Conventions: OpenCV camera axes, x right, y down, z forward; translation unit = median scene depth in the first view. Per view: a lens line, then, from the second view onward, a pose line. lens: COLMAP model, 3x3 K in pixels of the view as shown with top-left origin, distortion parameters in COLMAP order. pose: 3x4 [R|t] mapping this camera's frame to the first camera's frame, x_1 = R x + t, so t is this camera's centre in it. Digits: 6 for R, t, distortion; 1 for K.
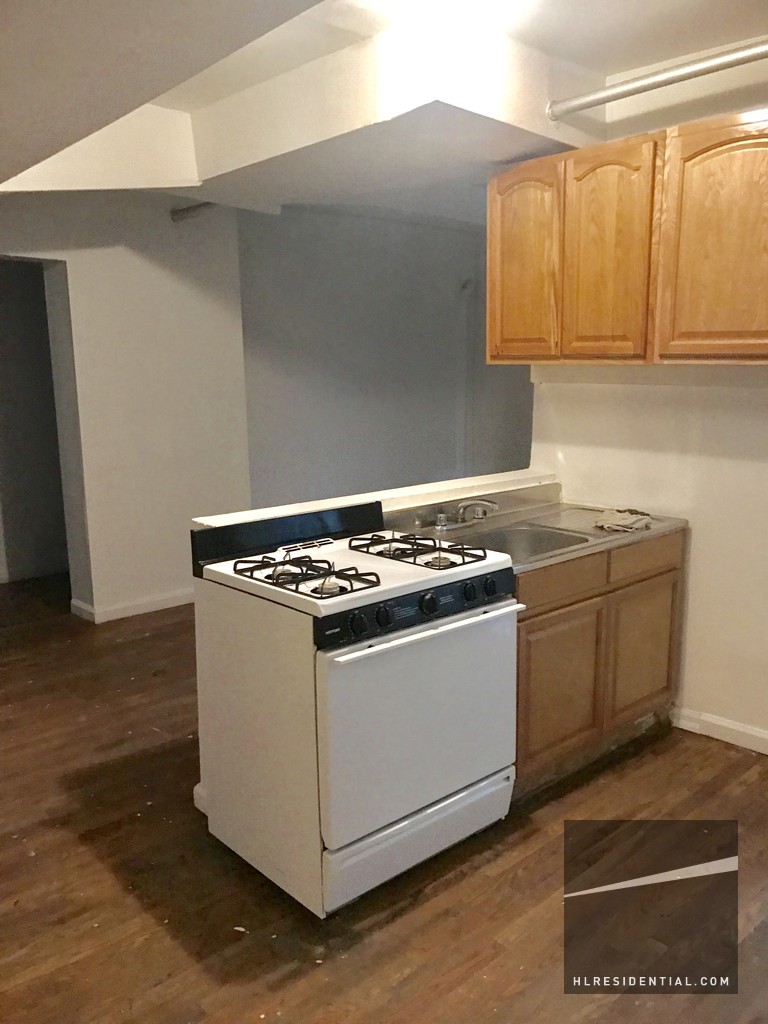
lens RADIAL K [[850.9, 0, 384.0], [0, 850.9, 512.0], [0, 0, 1]] dist [0.003883, 0.013837]
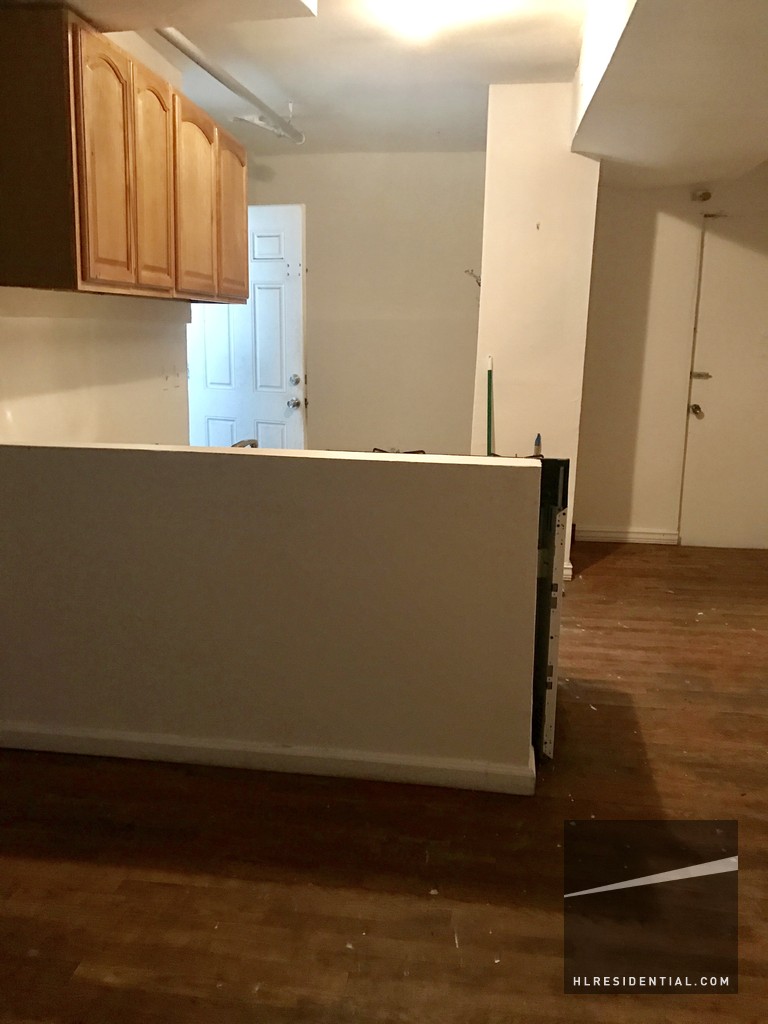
lens RADIAL K [[850.9, 0, 384.0], [0, 850.9, 512.0], [0, 0, 1]] dist [0.003883, 0.013837]
pose [[-0.640988, -0.169911, 0.748509, -0.728761], [0.121674, 0.940366, 0.317659, -0.232626], [-0.757846, 0.294689, -0.582089, 1.534164]]
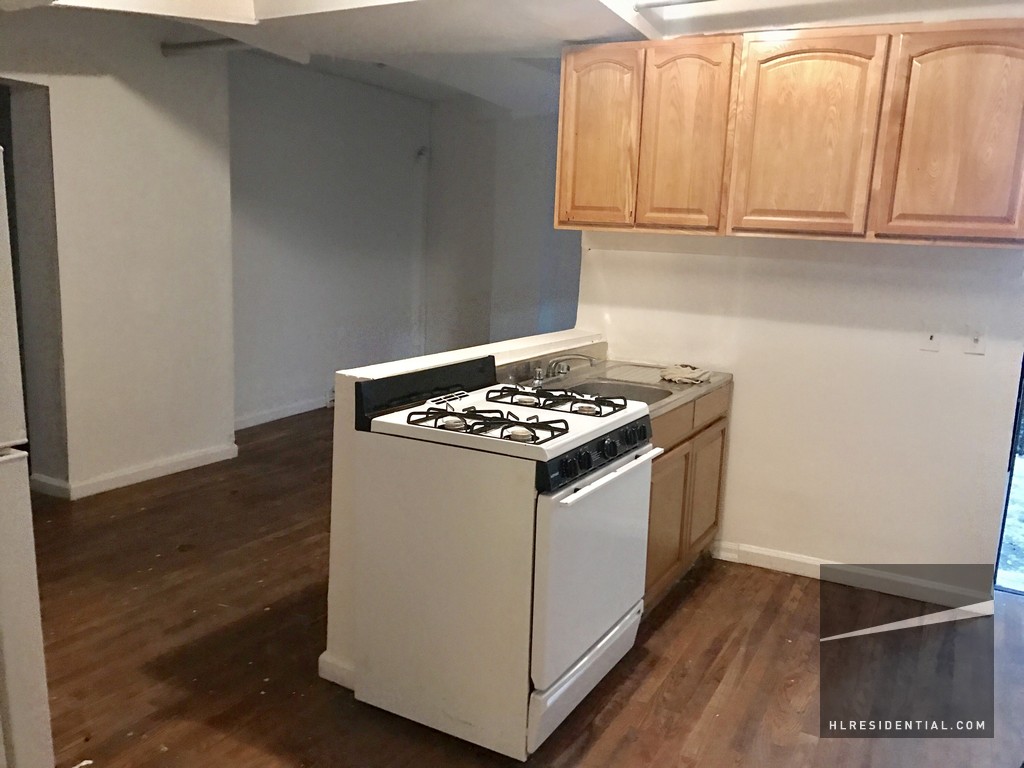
lens RADIAL K [[850.9, 0, 513.0], [0, 850.9, 359.7], [0, 0, 1]] dist [0.003883, 0.013837]
pose [[0.942292, 0.002064, 0.334787, -0.331085], [0.006843, 0.999653, -0.025424, 0.018985], [-0.334723, 0.026248, 0.941951, 0.028040]]
